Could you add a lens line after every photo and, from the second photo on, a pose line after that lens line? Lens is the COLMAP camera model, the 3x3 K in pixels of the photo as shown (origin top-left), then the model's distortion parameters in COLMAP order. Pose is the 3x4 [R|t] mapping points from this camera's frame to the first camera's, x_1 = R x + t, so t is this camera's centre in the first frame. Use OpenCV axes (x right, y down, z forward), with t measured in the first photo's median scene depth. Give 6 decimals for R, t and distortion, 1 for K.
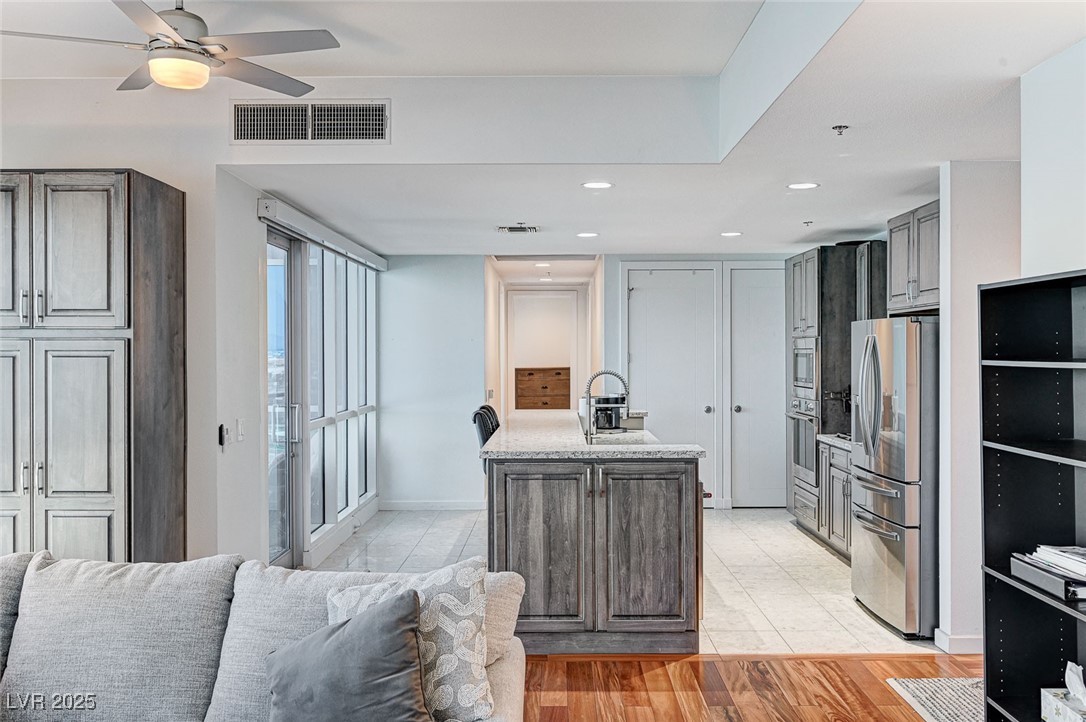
lens RADIAL K [[939.5, 0, 547.8], [0, 939.5, 364.4], [0, 0, 1]] dist [0.015152, -0.001213]
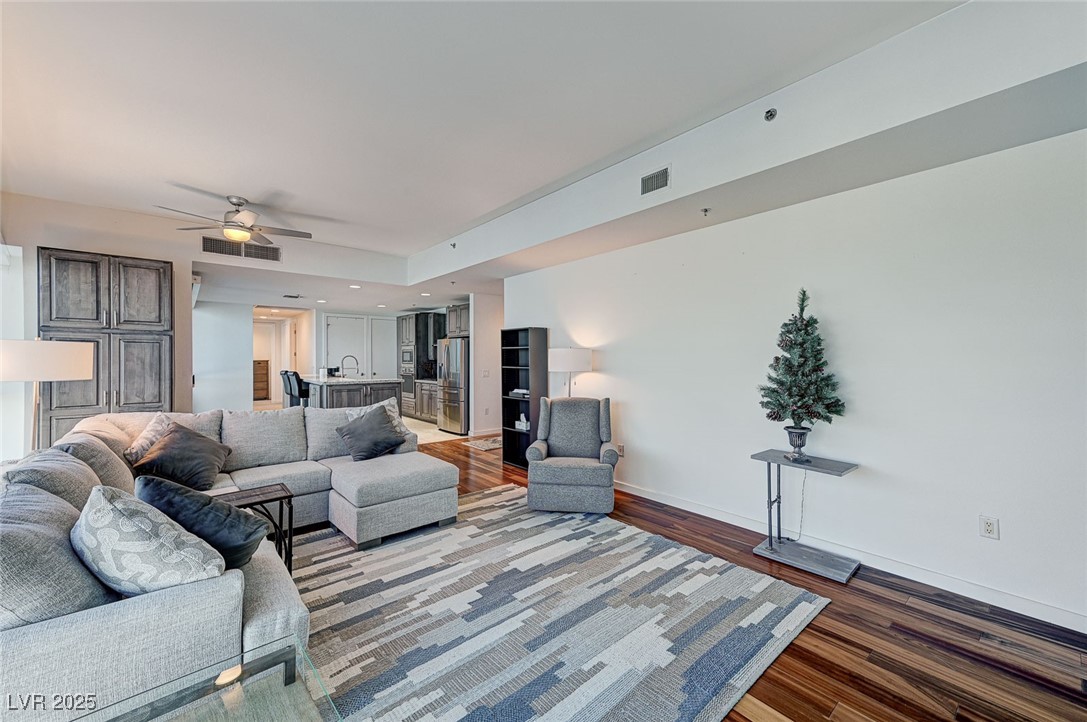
lens RADIAL K [[428.7, 0, 549.1], [0, 428.7, 358.7], [0, 0, 1]] dist [0.020467, 0.000136]
pose [[0.753254, 0.001401, 0.657729, -0.393489], [0.007684, 0.999911, -0.010930, 0.042865], [-0.657685, 0.013287, 0.753176, -0.359603]]
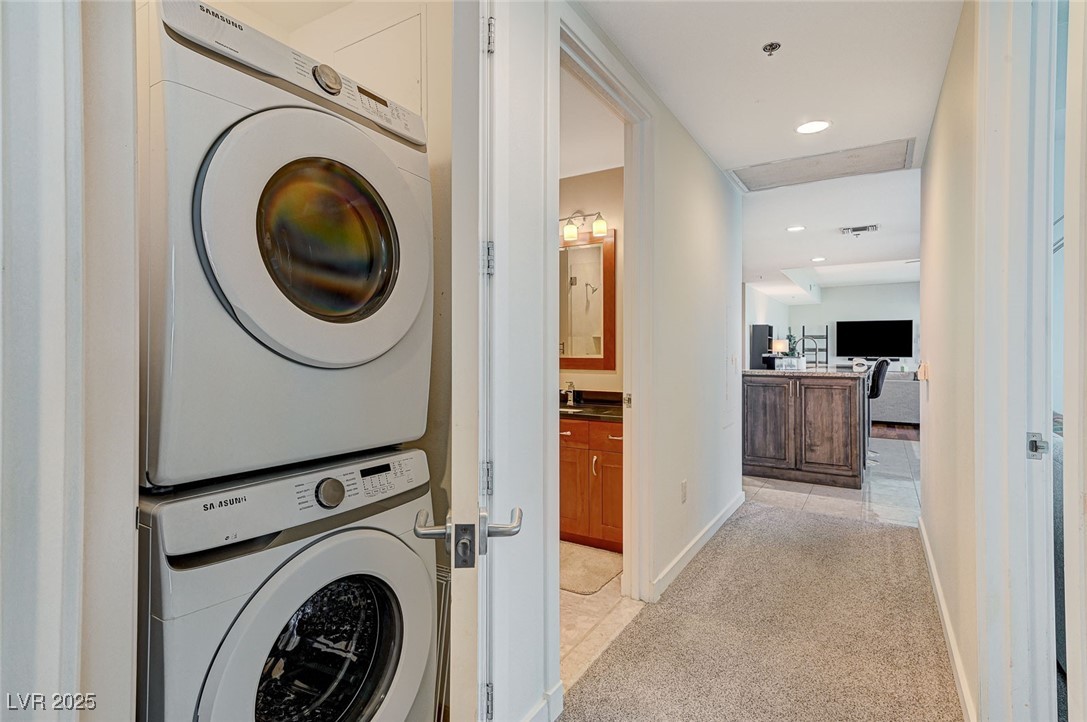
lens RADIAL K [[527.8, 0, 538.3], [0, 527.8, 356.8], [0, 0, 1]] dist [0.004437, 0.000253]
pose [[-0.847687, 0.000672, 0.530497, -0.055848], [0.010554, 0.999823, 0.015597, 0.036436], [-0.530392, 0.018820, -0.847543, 2.898940]]
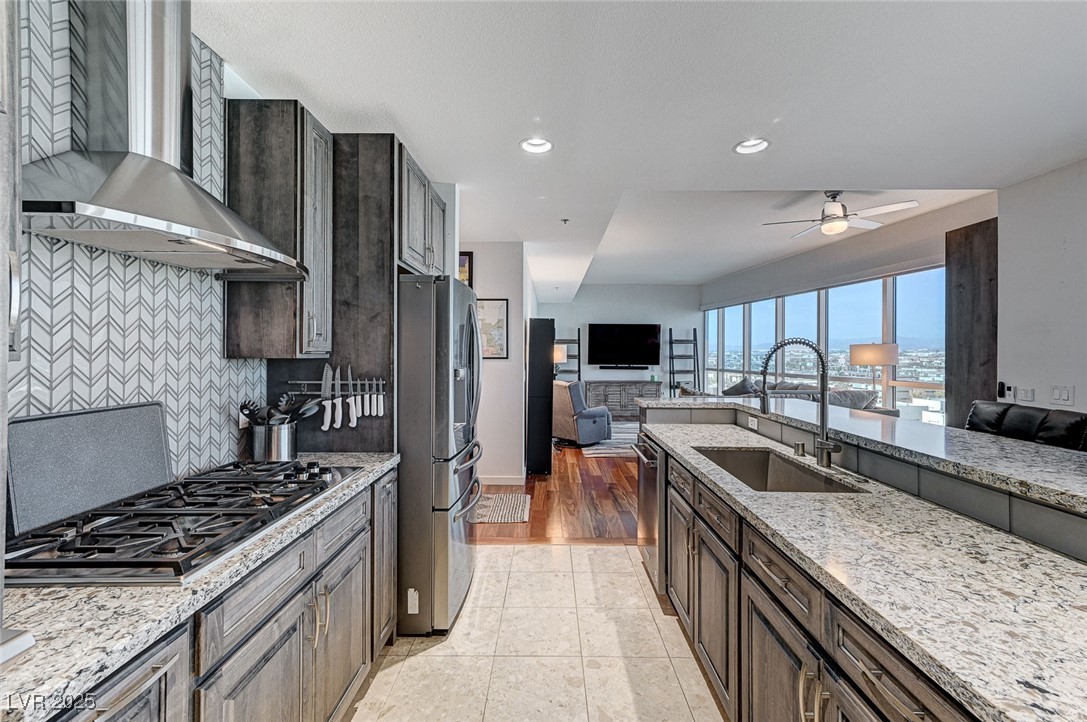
lens RADIAL K [[451.8, 0, 548.5], [0, 451.8, 352.4], [0, 0, 1]] dist [0.008163, 0.000510]
pose [[-0.999965, 0.001026, -0.008338, 0.306560], [0.000944, 0.999952, 0.009784, 0.018723], [0.008348, 0.009776, -0.999917, 1.681567]]
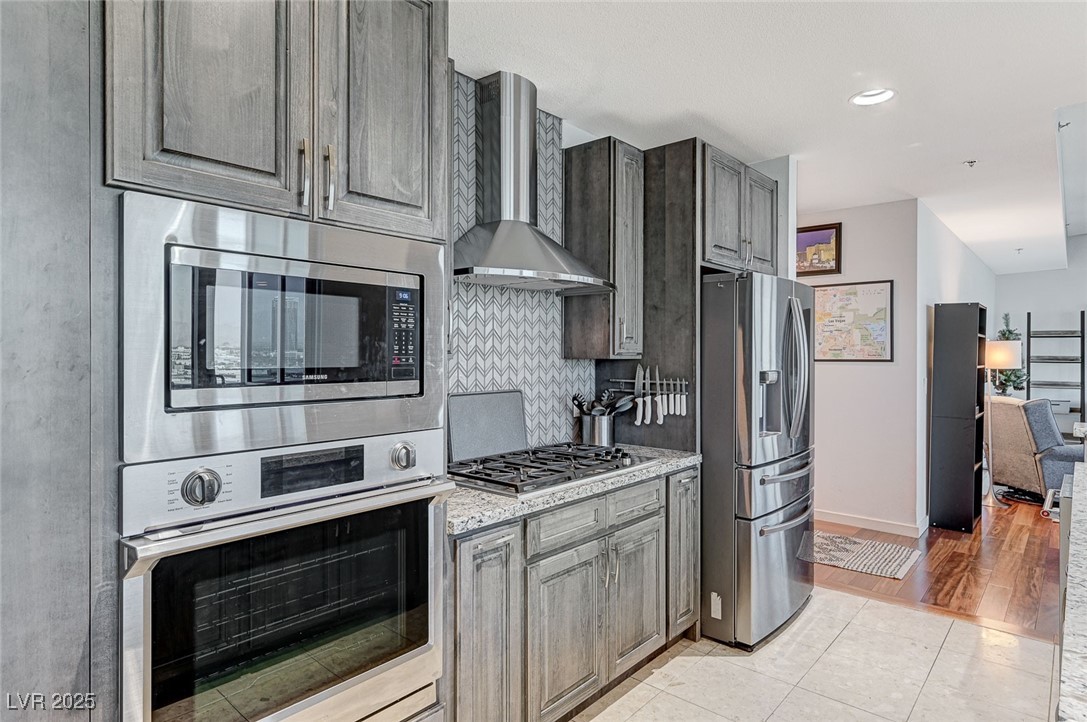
lens RADIAL K [[603.7, 0, 545.1], [0, 603.7, 357.5], [0, 0, 1]] dist [-0.002555, 0.000878]
pose [[-0.756532, -0.002218, 0.653953, 0.175508], [0.009223, 0.999859, 0.014061, 0.016874], [-0.653892, 0.016669, -0.756404, 1.787974]]
